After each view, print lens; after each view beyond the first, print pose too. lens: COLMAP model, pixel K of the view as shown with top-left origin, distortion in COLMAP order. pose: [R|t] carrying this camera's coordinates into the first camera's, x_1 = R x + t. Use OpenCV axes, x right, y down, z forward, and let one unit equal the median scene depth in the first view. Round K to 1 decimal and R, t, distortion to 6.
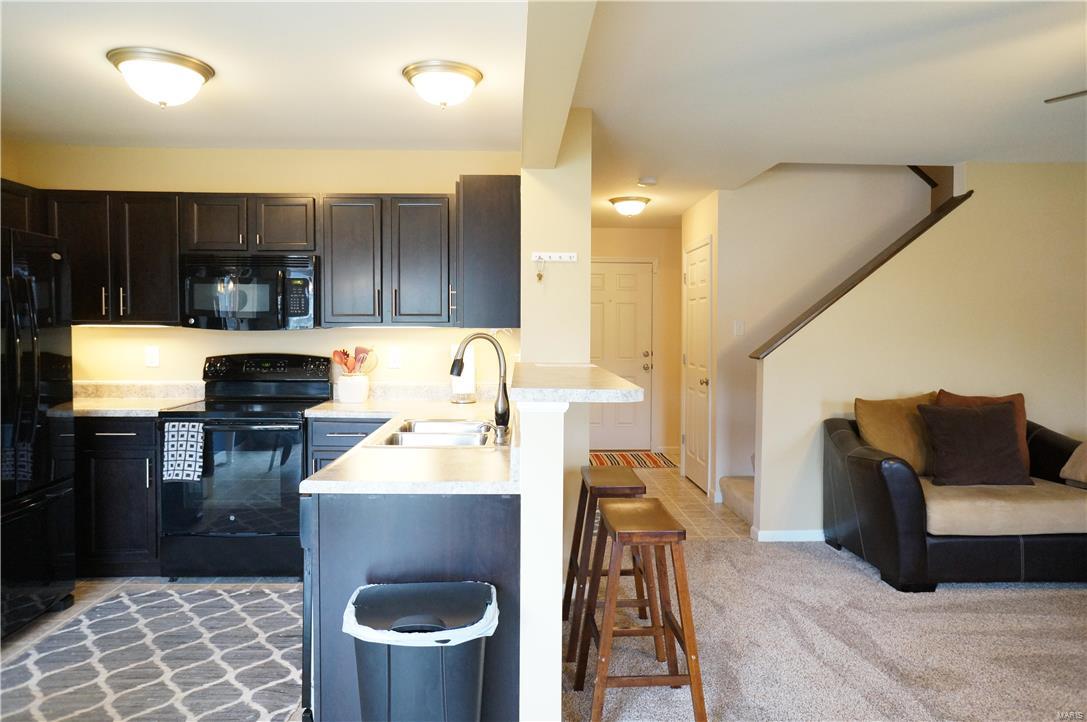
lens RADIAL K [[731.9, 0, 548.2], [0, 731.9, 355.4], [0, 0, 1]] dist [-0.072125, 0.094197]
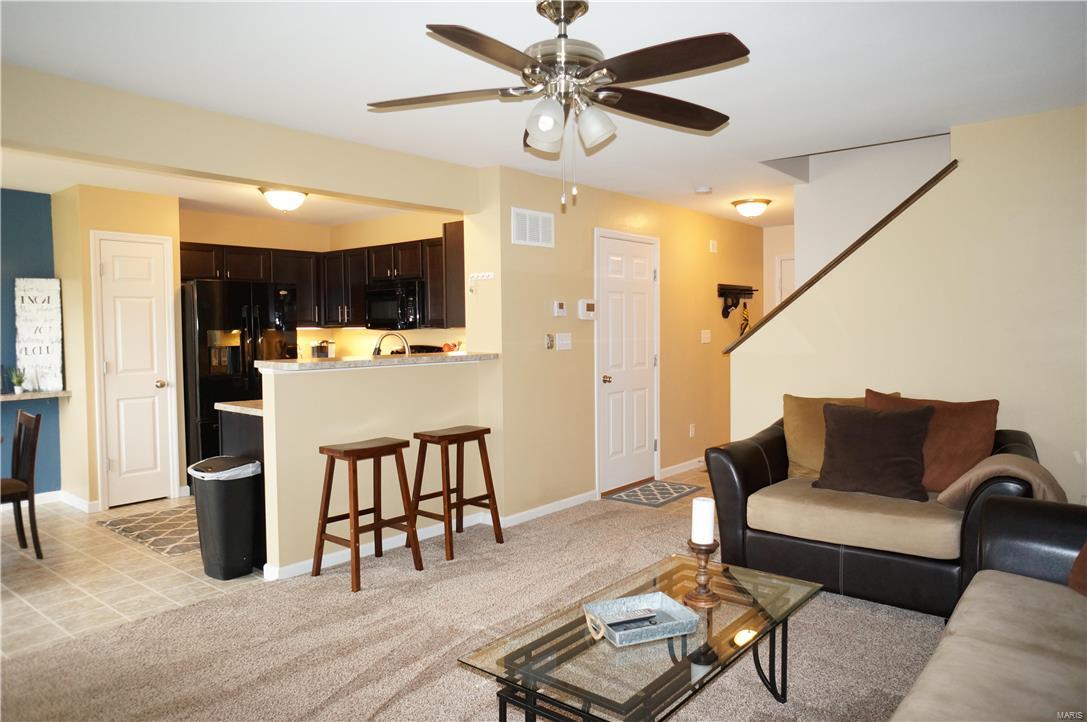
lens RADIAL K [[731.9, 0, 548.2], [0, 731.9, 355.4], [0, 0, 1]] dist [-0.072125, 0.094197]
pose [[0.738875, 0.015652, -0.673661, 0.998972], [-0.012536, 0.999876, 0.009482, 0.000734], [0.673726, 0.001439, 0.738980, 0.056192]]
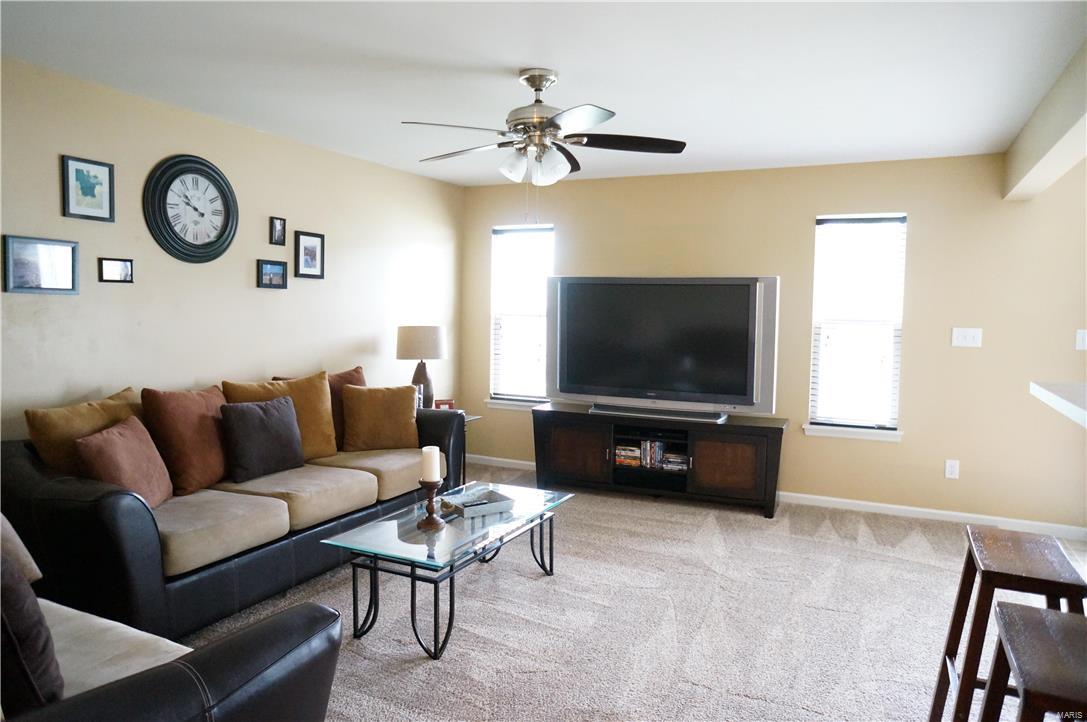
lens RADIAL K [[731.9, 0, 548.2], [0, 731.9, 355.4], [0, 0, 1]] dist [-0.072125, 0.094197]
pose [[-0.878218, -0.050105, 0.475629, 0.140117], [-0.003759, 0.995189, 0.097897, -0.056271], [-0.478246, 0.084187, -0.874182, 1.303244]]
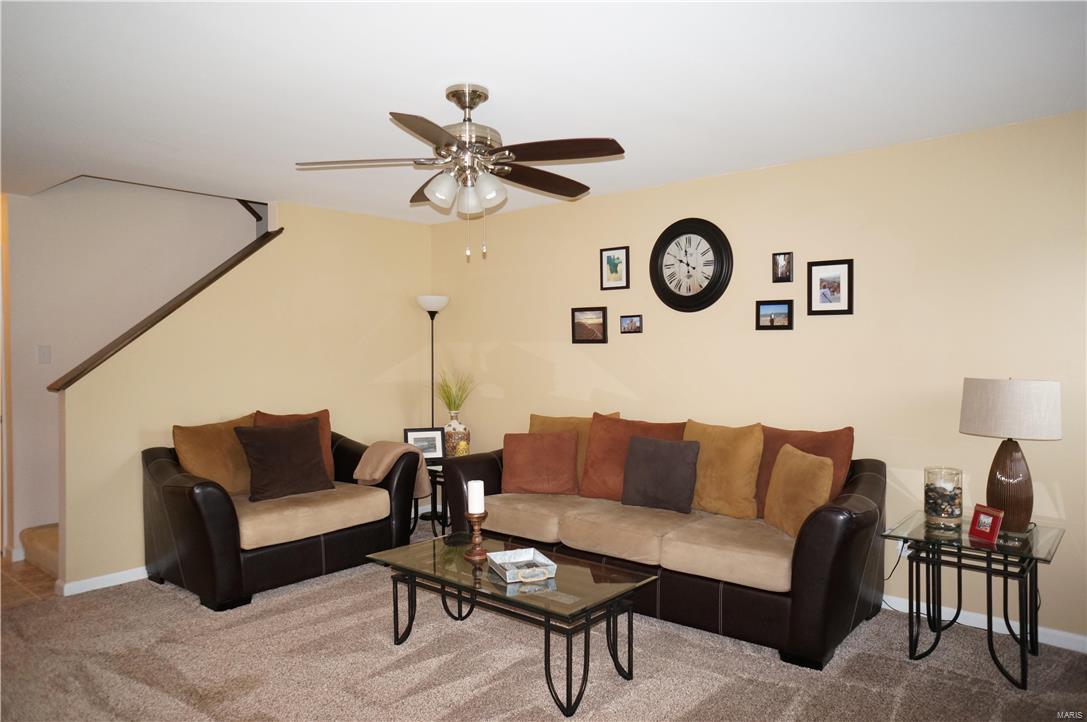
lens RADIAL K [[731.9, 0, 548.2], [0, 731.9, 355.4], [0, 0, 1]] dist [-0.072125, 0.094197]
pose [[0.683887, -0.016852, 0.729393, 0.066831], [0.035829, 0.999303, -0.010506, -0.009140], [-0.728707, 0.033318, 0.684014, -0.055864]]
